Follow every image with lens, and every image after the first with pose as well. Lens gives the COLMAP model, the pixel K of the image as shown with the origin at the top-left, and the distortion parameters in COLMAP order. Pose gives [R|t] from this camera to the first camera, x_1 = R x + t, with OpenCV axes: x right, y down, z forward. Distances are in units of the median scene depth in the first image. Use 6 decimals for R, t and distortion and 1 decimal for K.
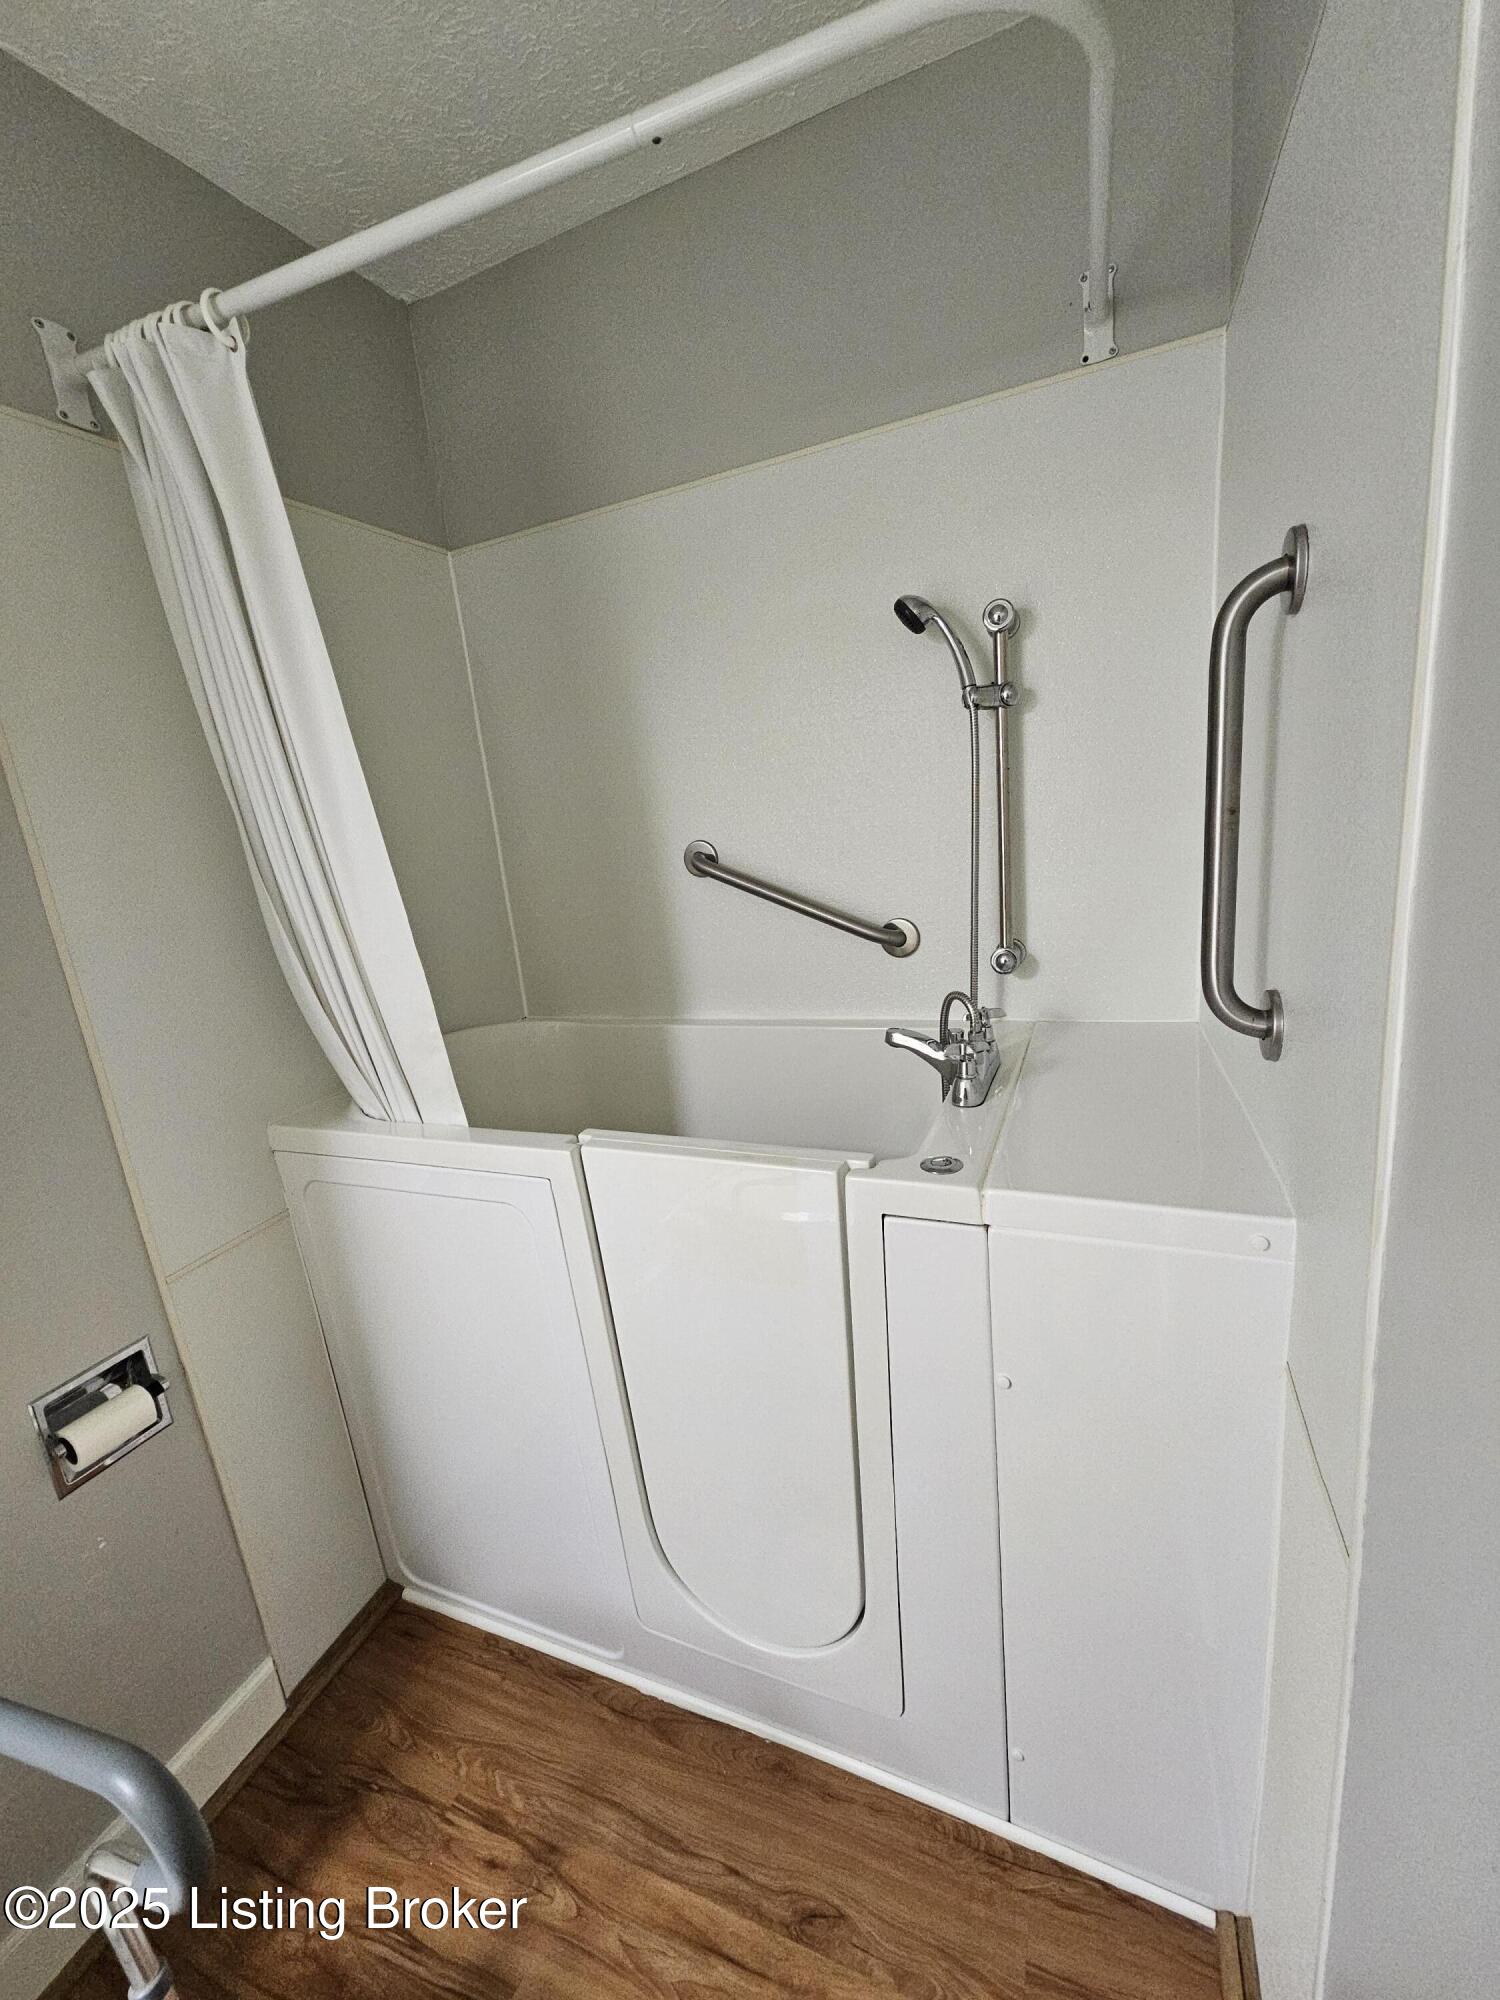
lens RADIAL K [[819.5, 0, 736.4], [0, 819.5, 1008.5], [0, 0, 1]] dist [0.000998, -0.000017]
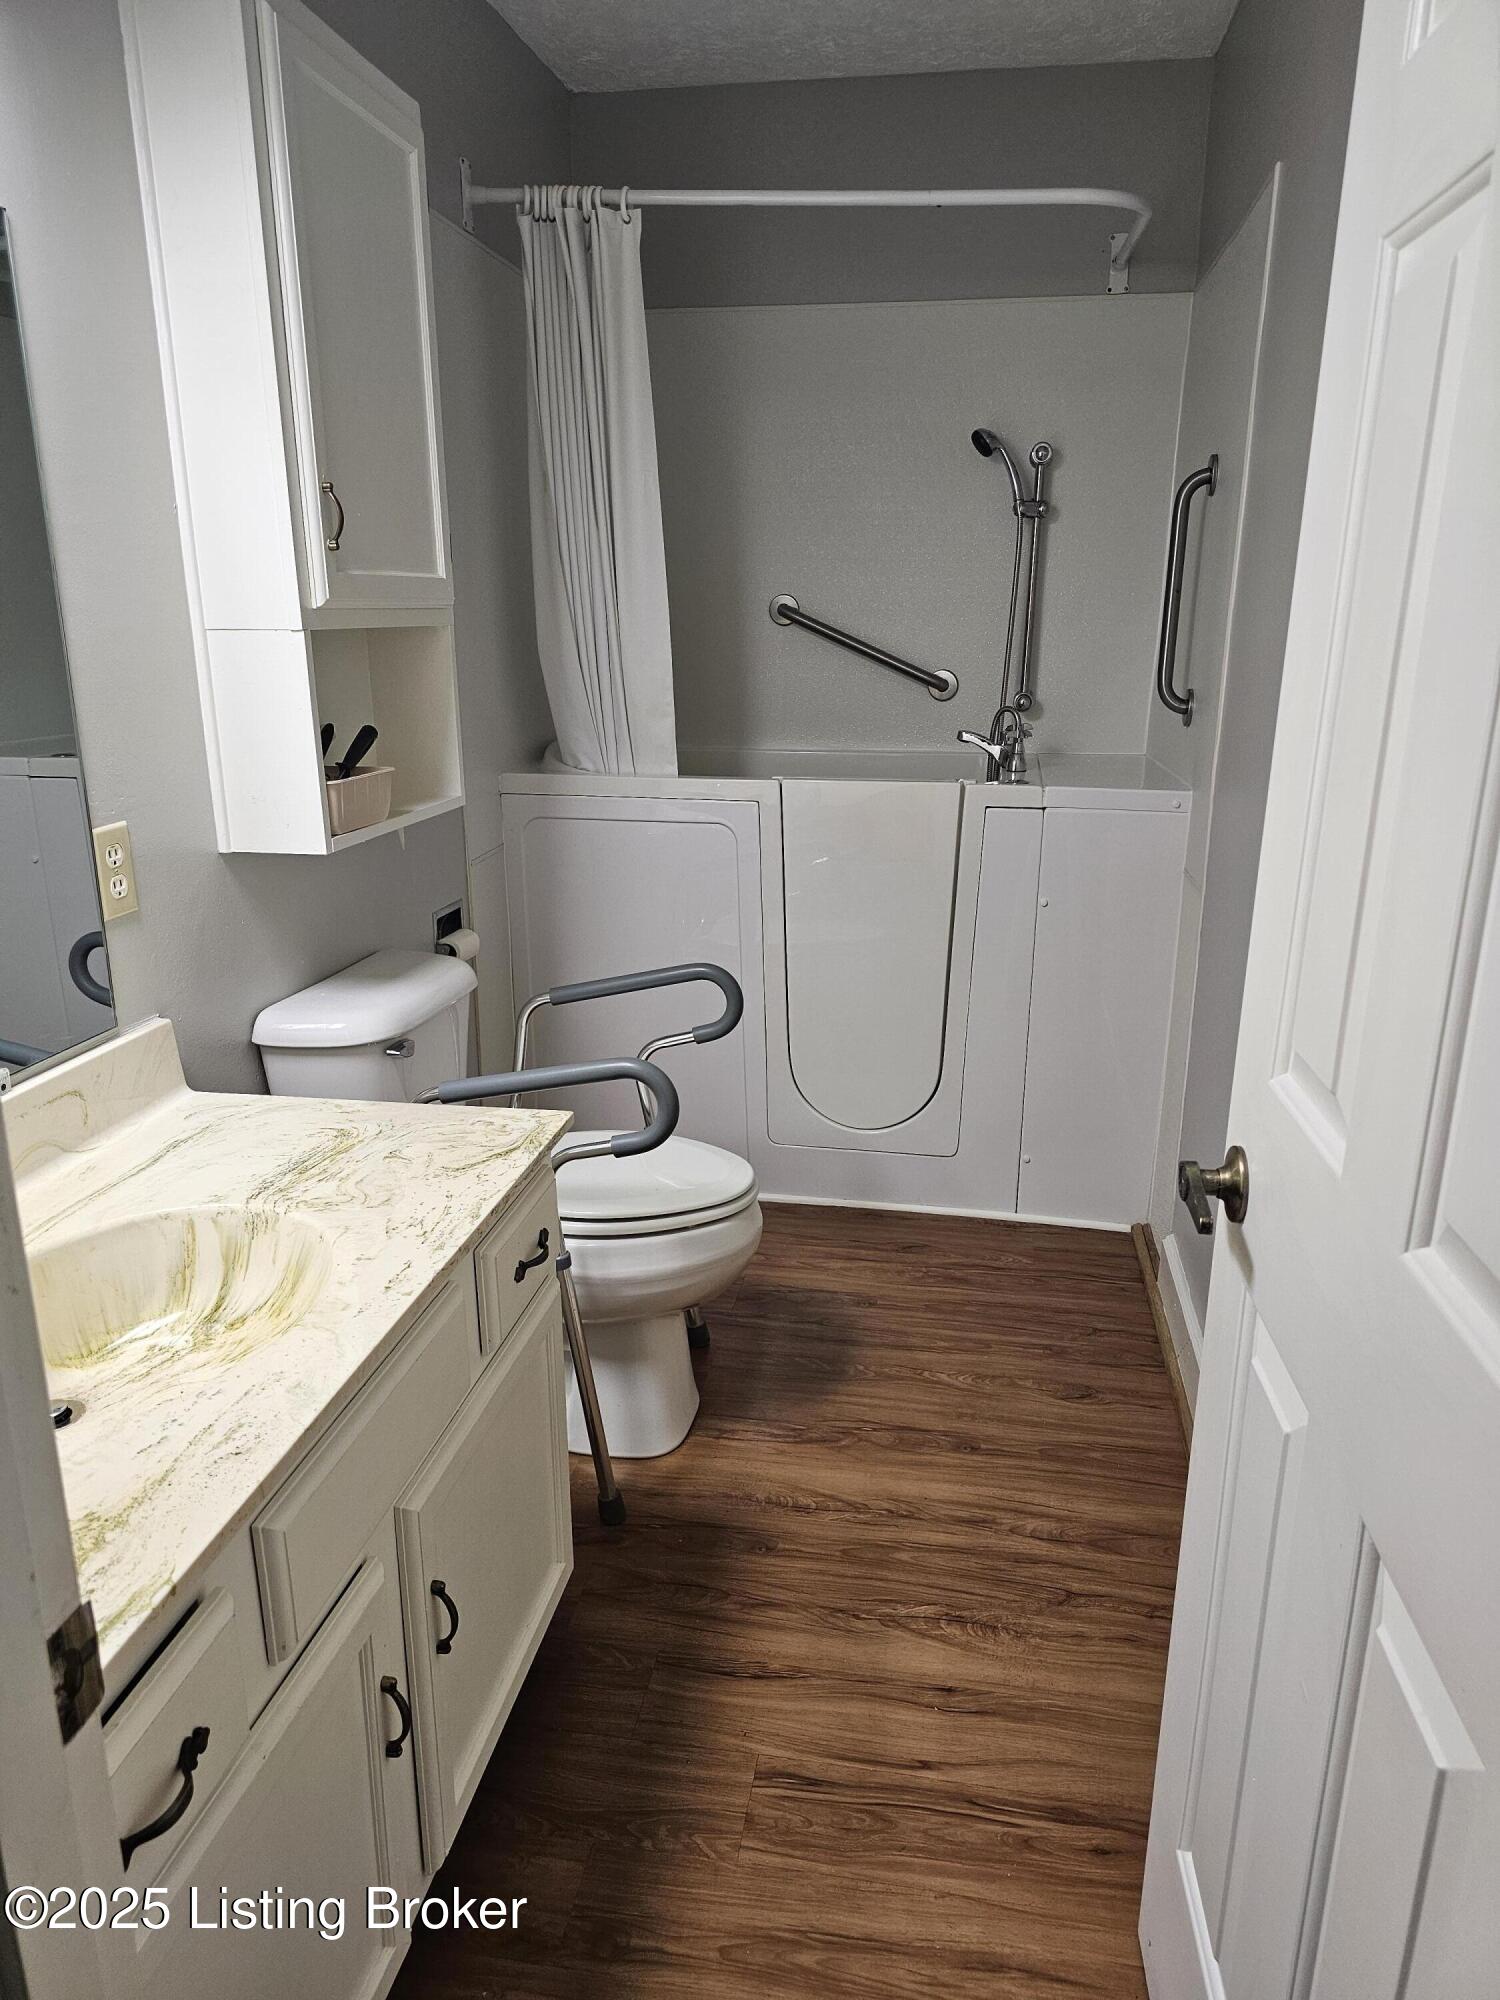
lens RADIAL K [[1331.6, 0, 750.0], [0, 1331.6, 1000.0], [0, 0, 1]] dist [0.026720, 0.000548]
pose [[0.967661, 0.038322, 0.249325, -0.734598], [-0.048397, 0.998236, 0.034402, 0.430730], [-0.247566, -0.045356, 0.967809, -1.211552]]
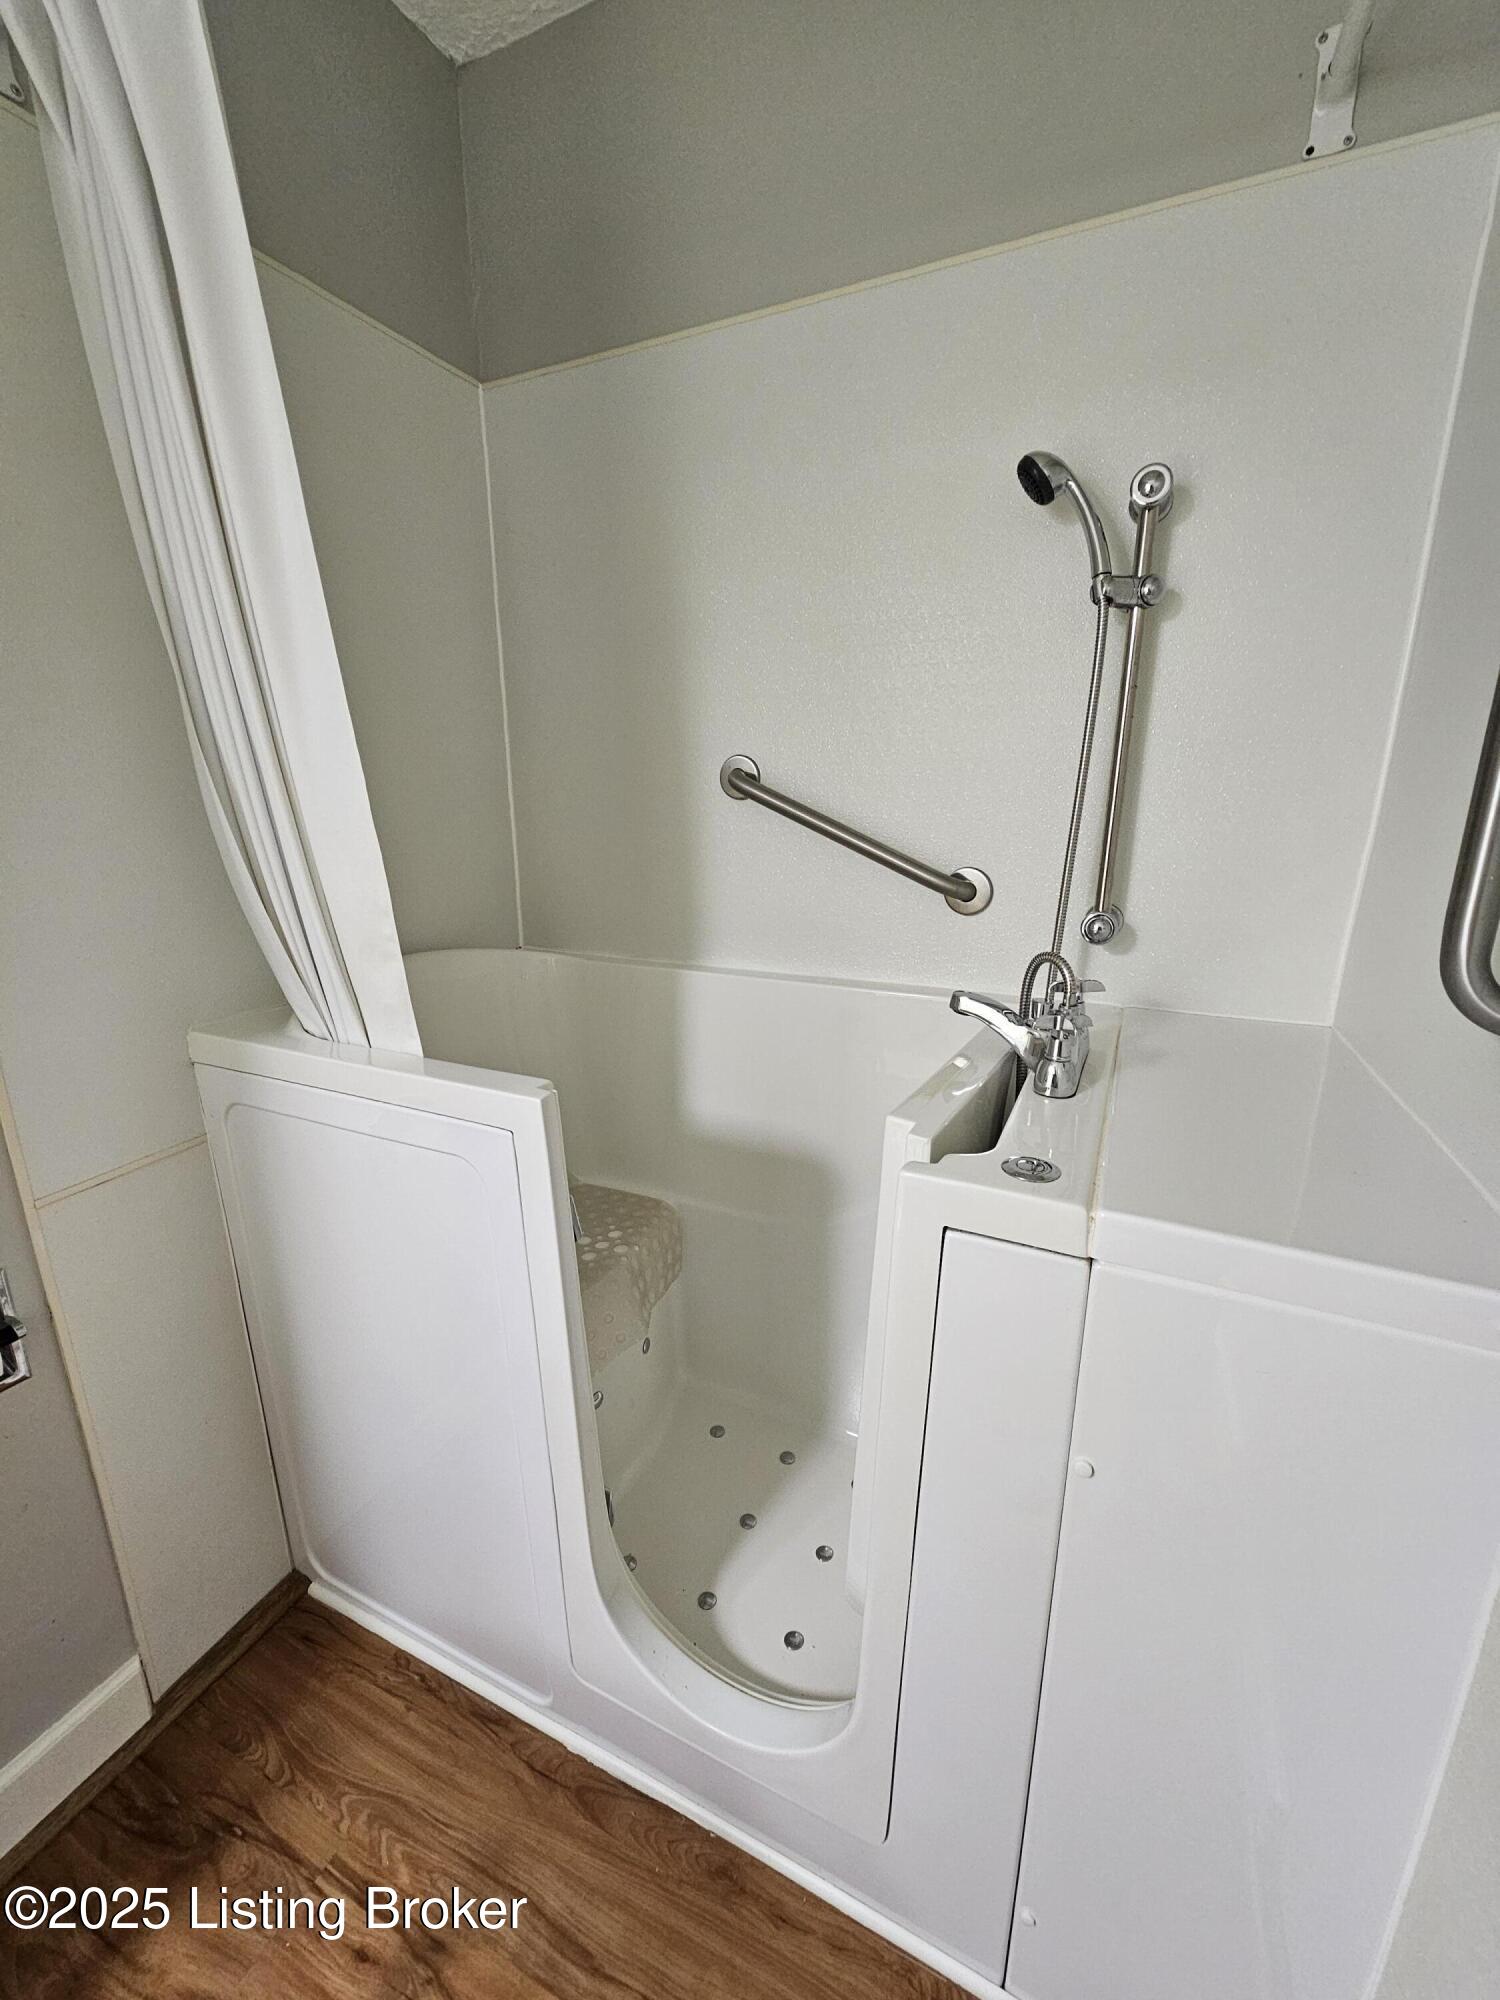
lens RADIAL K [[829.2, 0, 737.4], [0, 829.2, 1008.6], [0, 0, 1]] dist [-0.002377, -0.000285]
pose [[0.994351, 0.105253, -0.013704, -0.011976], [-0.104777, 0.993989, 0.031729, 0.036707], [0.016961, -0.030113, 0.999403, 0.182583]]
